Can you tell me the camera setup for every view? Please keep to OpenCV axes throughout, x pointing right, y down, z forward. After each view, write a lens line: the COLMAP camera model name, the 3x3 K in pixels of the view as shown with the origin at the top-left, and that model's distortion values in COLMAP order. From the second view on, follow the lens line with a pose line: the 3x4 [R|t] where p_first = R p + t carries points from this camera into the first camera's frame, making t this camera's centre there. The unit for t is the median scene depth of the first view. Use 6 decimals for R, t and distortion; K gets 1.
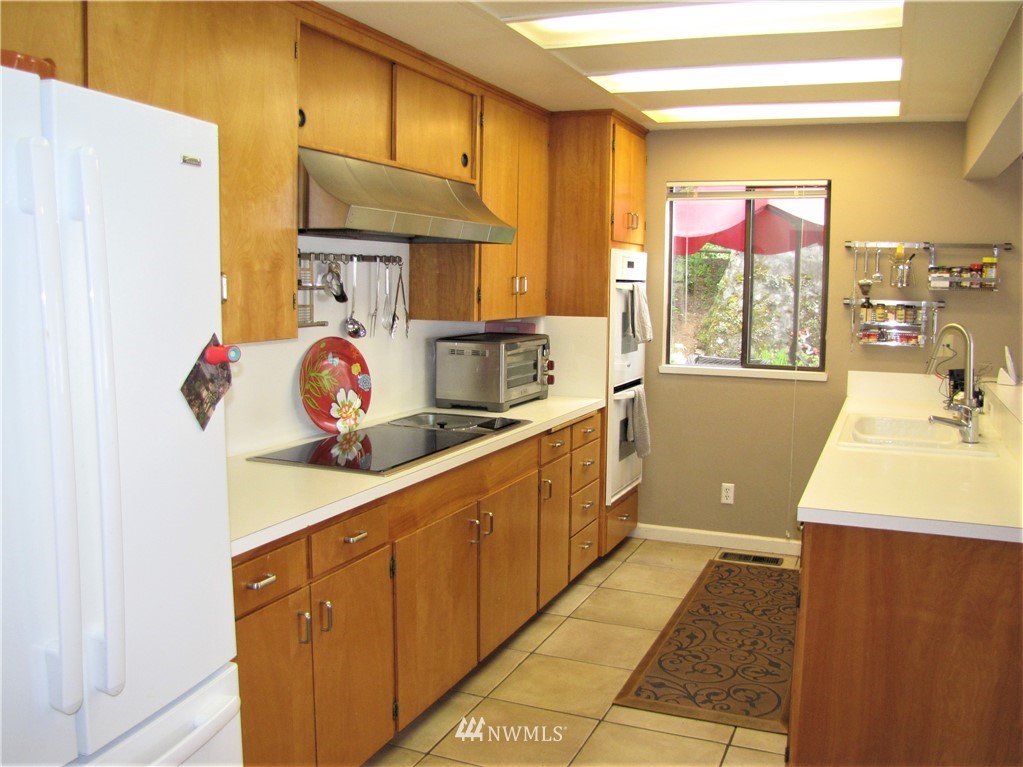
lens RADIAL K [[890.7, 0, 511.5], [0, 890.7, 383.5], [0, 0, 1]] dist [-0.145530, 0.004453]
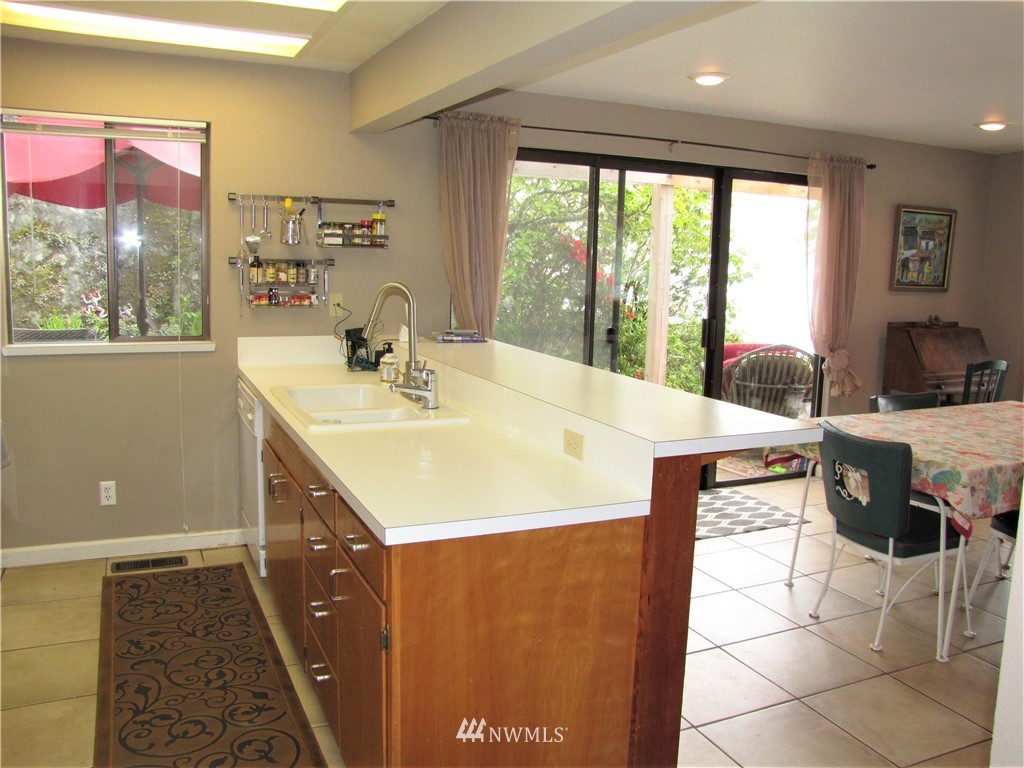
lens RADIAL K [[851.6, 0, 512.0], [0, 851.6, 384.0], [0, 0, 1]] dist [-0.150412, 0.108611]
pose [[0.671138, -0.102226, 0.734250, -0.069999], [0.062263, 0.994720, 0.081578, -0.020990], [-0.738713, -0.009033, 0.673960, 0.211790]]
